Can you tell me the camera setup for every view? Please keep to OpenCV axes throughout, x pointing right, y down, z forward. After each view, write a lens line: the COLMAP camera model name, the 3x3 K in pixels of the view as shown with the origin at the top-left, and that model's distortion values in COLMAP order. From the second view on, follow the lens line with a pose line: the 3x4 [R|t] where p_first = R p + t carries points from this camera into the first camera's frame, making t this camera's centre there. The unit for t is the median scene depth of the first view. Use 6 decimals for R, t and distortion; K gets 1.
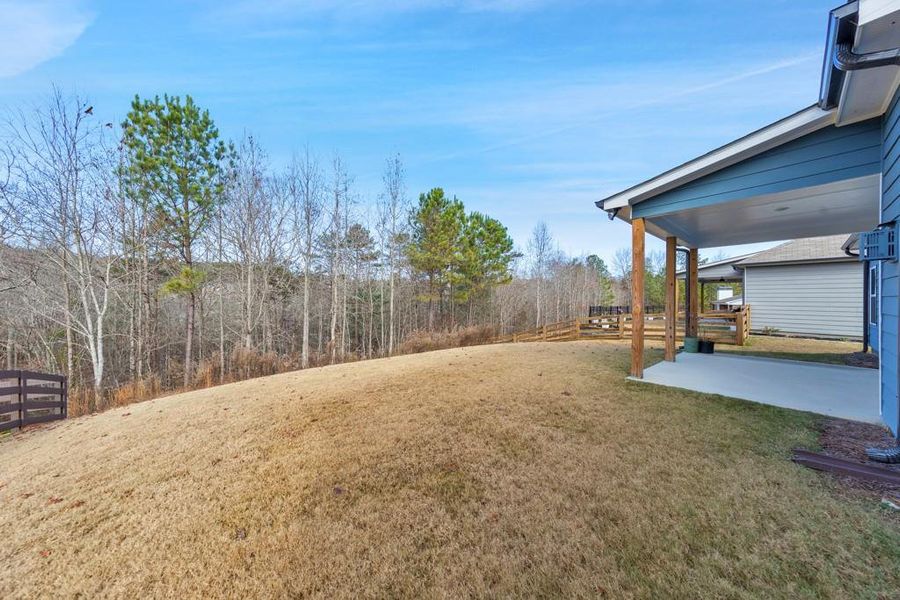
lens RADIAL K [[290.1, 0, 451.2], [0, 290.1, 298.2], [0, 0, 1]] dist [0.004702, 0.000031]
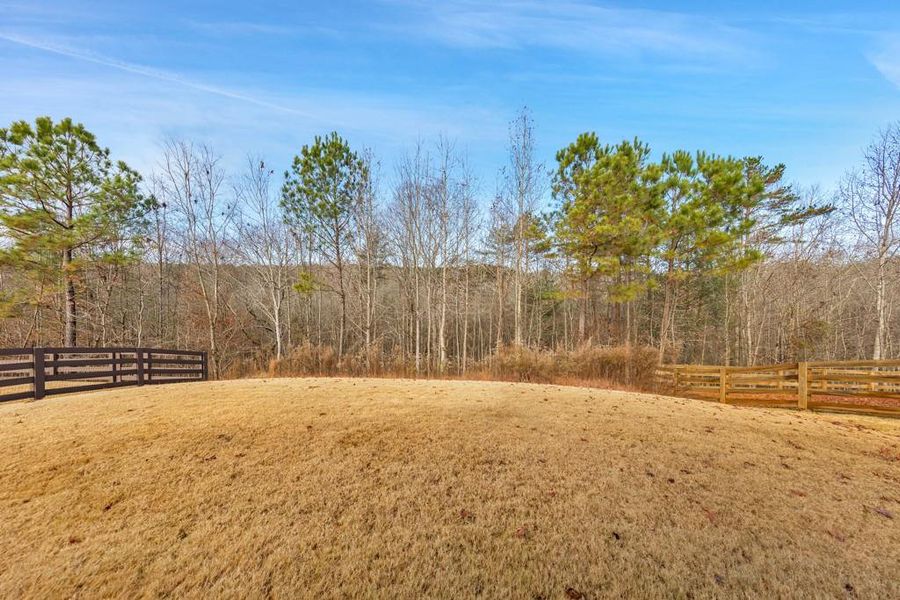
lens RADIAL K [[290.1, 0, 451.2], [0, 290.1, 298.2], [0, 0, 1]] dist [0.004702, 0.000031]
pose [[0.727025, 0.003126, -0.686604, 0.321806], [0.005429, 0.999932, 0.010301, -0.004512], [0.686589, -0.011216, 0.726959, 0.475320]]
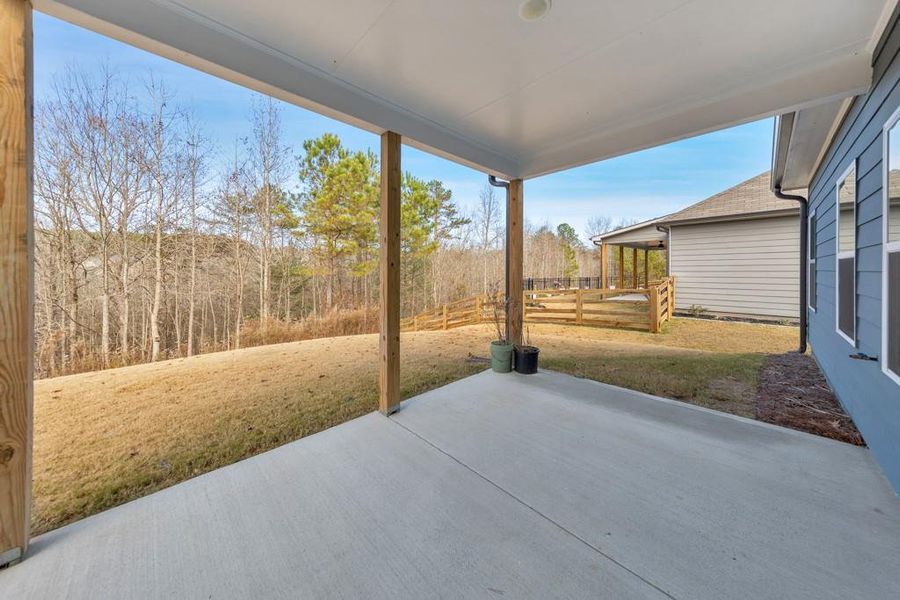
lens RADIAL K [[298.1, 0, 455.9], [0, 298.1, 272.0], [0, 0, 1]] dist [0.001019, 0.000023]
pose [[0.997693, -0.013026, 0.066632, 0.399277], [0.012650, 0.999902, 0.006069, 0.000232], [-0.066704, -0.005212, 0.997759, 0.261225]]
